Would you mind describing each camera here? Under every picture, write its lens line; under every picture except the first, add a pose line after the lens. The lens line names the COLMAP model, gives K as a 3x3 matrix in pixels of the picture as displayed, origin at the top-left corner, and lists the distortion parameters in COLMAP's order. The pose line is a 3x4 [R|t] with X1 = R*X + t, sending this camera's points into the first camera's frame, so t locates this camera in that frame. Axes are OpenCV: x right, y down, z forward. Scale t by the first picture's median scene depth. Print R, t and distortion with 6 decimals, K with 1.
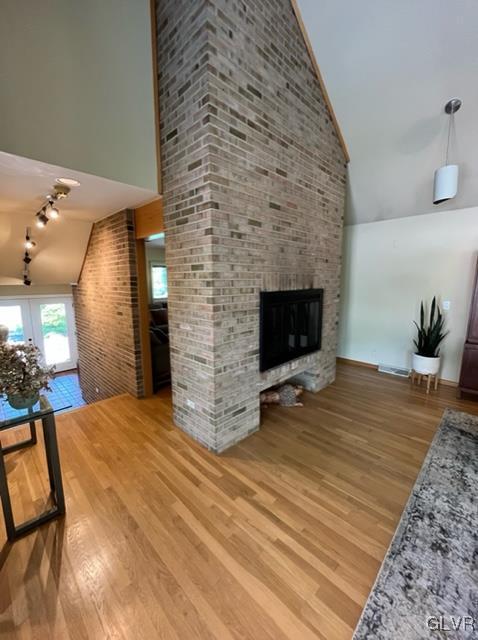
lens RADIAL K [[260.3, 0, 239.3], [0, 260.3, 319.5], [0, 0, 1]] dist [-0.002493, 0.000333]
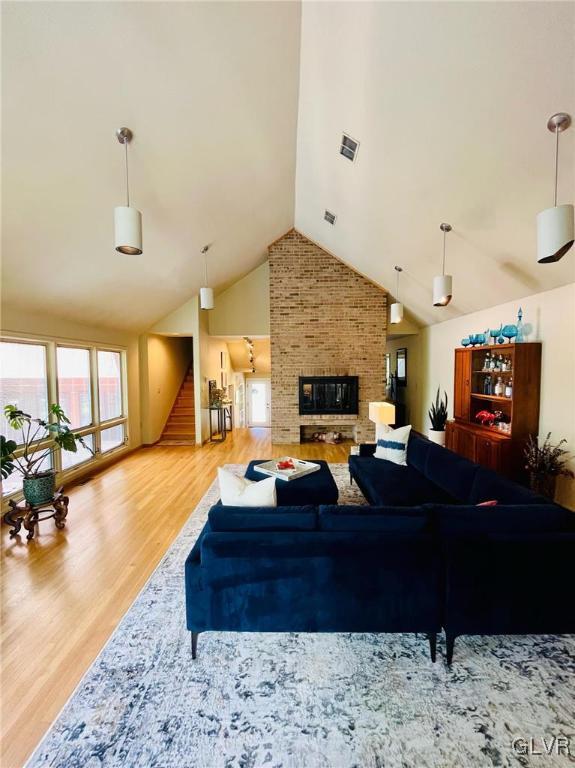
lens RADIAL K [[307.2, 0, 288.0], [0, 307.2, 384.8], [0, 0, 1]] dist [0.000214, 0.000000]
pose [[0.699235, 0.035685, -0.714000, 1.832639], [-0.101639, 0.993570, -0.049880, 0.098599], [0.707629, 0.107448, 0.698366, -0.836409]]
